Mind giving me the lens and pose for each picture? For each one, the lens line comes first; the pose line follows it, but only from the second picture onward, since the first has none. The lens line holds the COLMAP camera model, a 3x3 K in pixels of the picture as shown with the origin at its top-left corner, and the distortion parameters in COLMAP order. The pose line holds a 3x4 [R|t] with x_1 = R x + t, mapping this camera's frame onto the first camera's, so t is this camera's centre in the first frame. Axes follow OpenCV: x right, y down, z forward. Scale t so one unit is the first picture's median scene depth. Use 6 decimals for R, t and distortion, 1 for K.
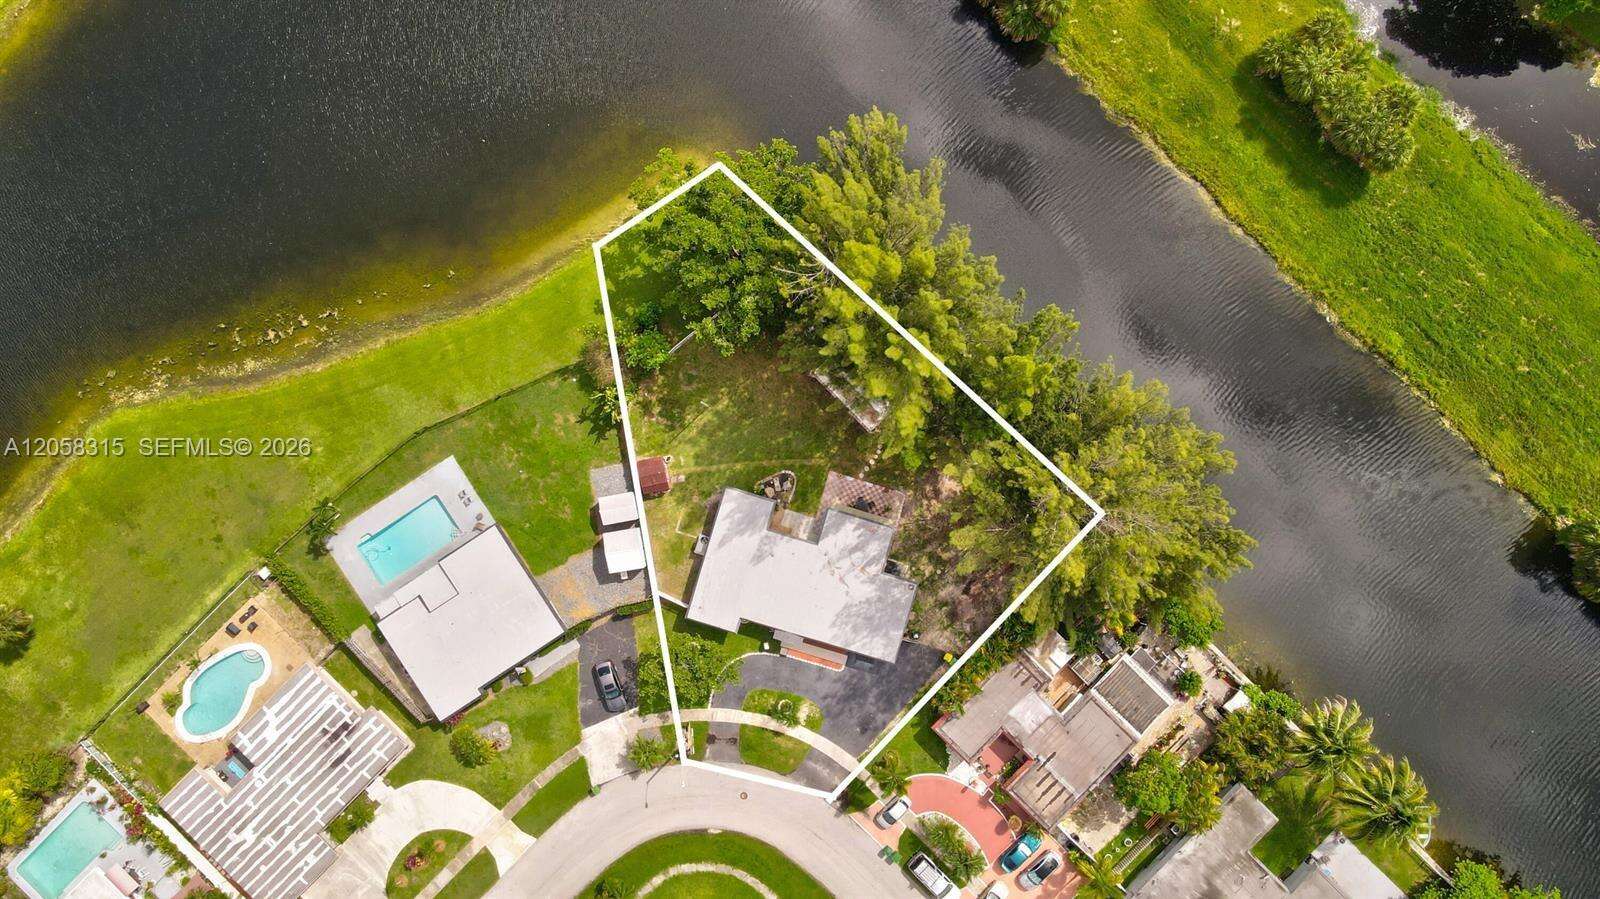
lens RADIAL K [[1191.6, 0, 800.0], [0, 1191.6, 449.5], [0, 0, 1]] dist [-0.003889, 0.009396]
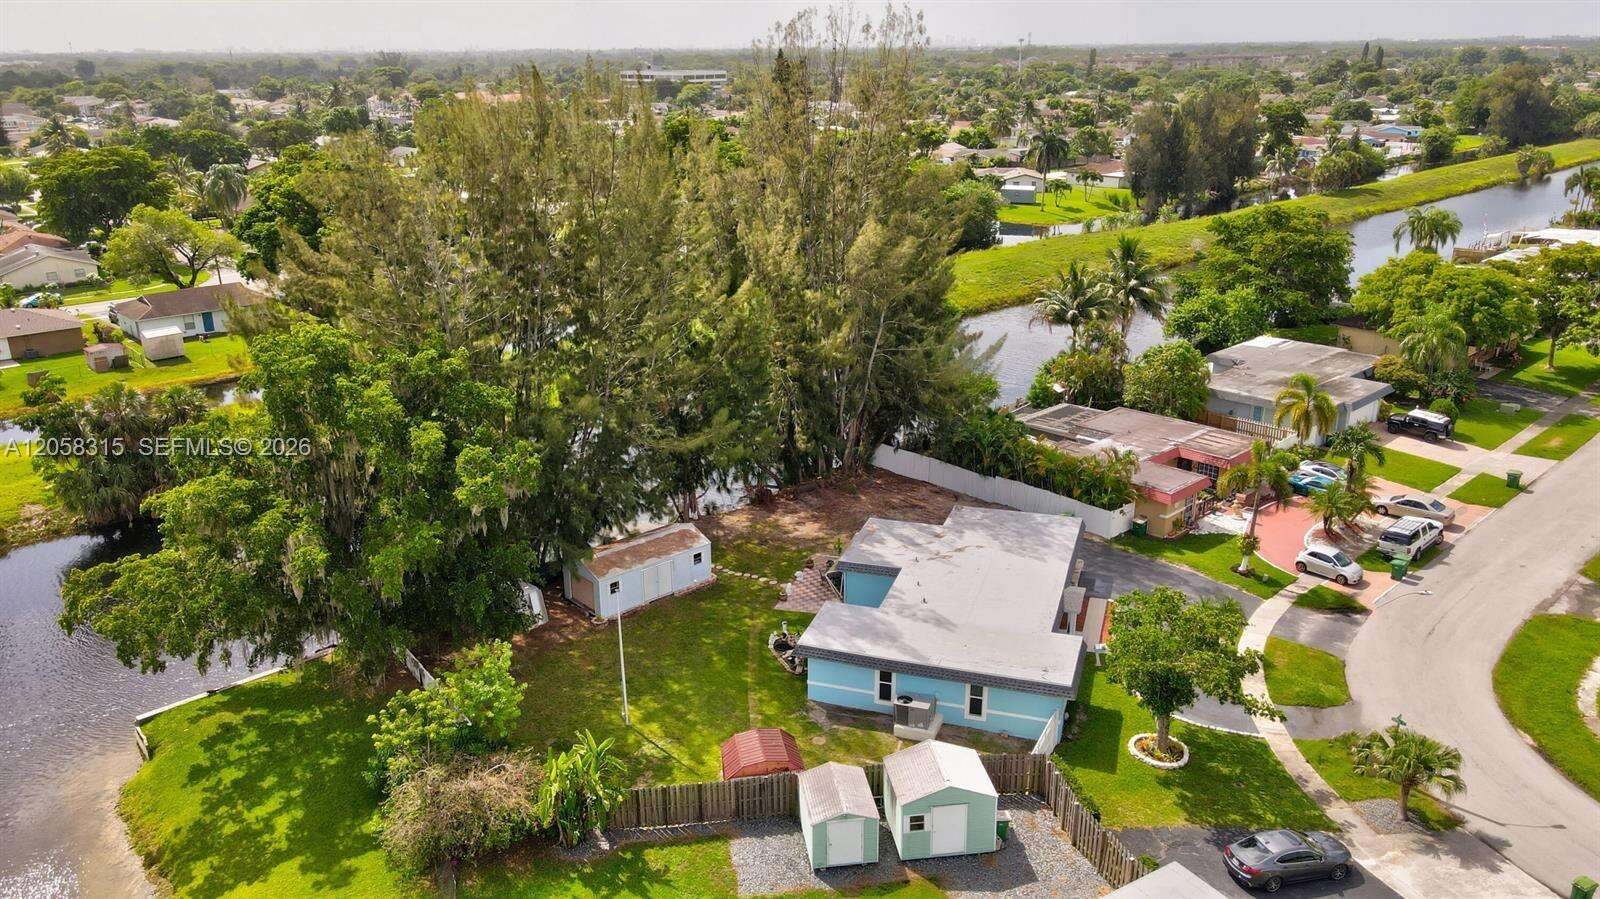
lens RADIAL K [[1193.4, 0, 800.0], [0, 1193.4, 449.5], [0, 0, 1]] dist [0.009905, -0.003178]
pose [[0.038734, -0.313848, 0.948683, -0.499411], [0.999137, -0.002080, -0.041482, 0.054695], [0.014992, 0.949471, 0.313497, 0.744116]]
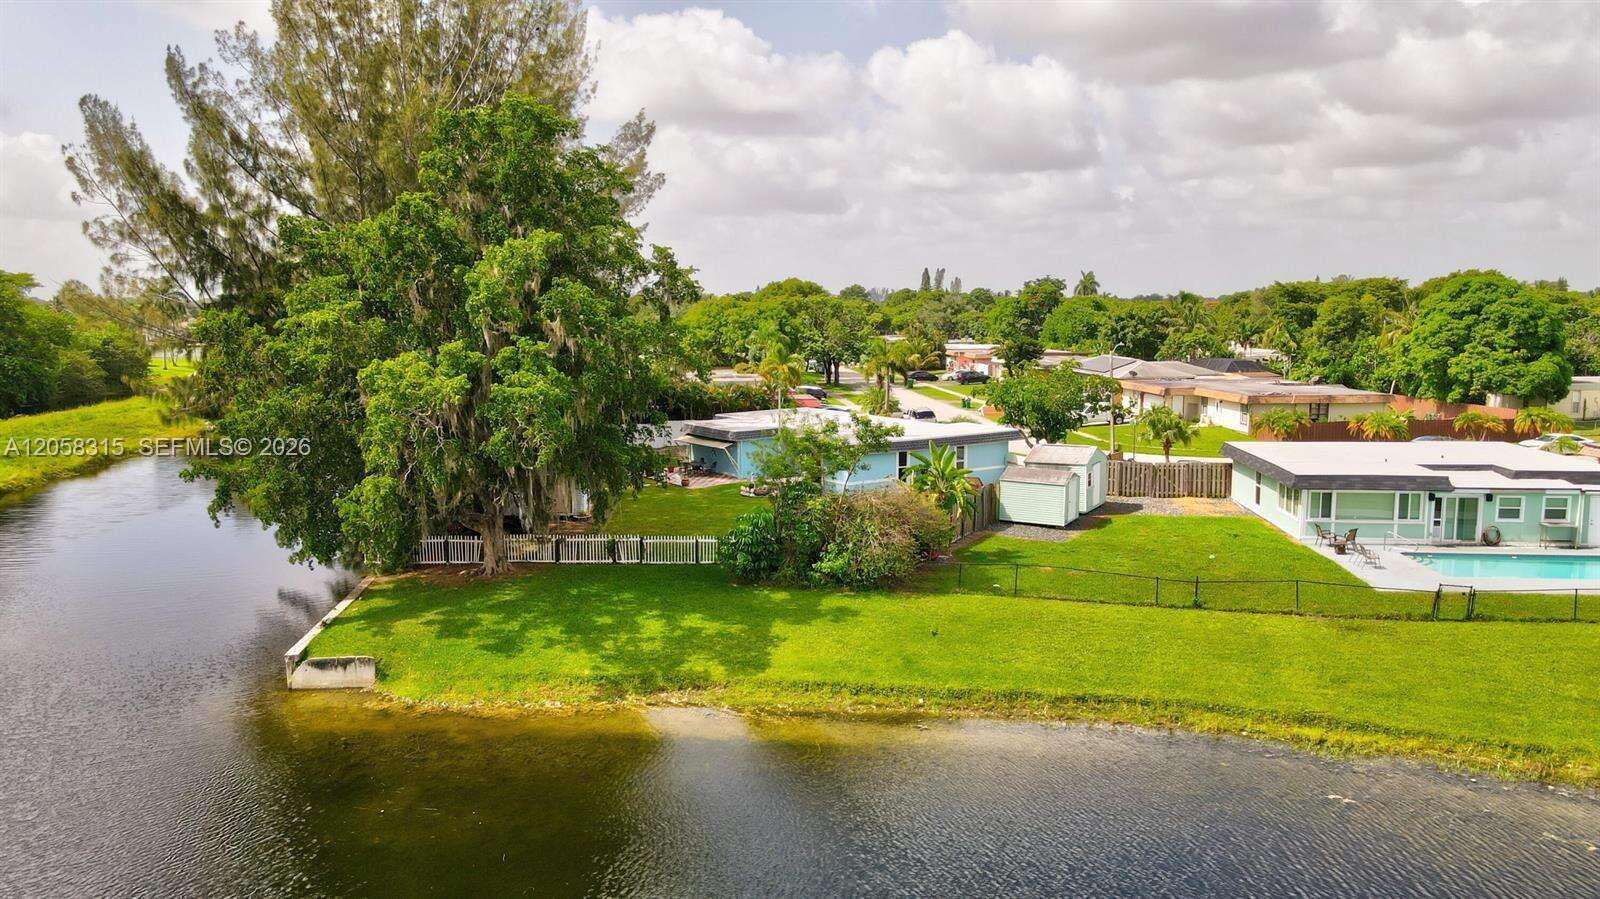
lens RADIAL K [[1191.6, 0, 800.0], [0, 1191.6, 449.5], [0, 0, 1]] dist [-0.003889, 0.009396]
pose [[-0.778395, -0.066765, 0.624215, -0.387181], [0.627635, -0.103761, 0.771562, -0.407194], [0.013256, 0.992359, 0.122671, 0.907949]]
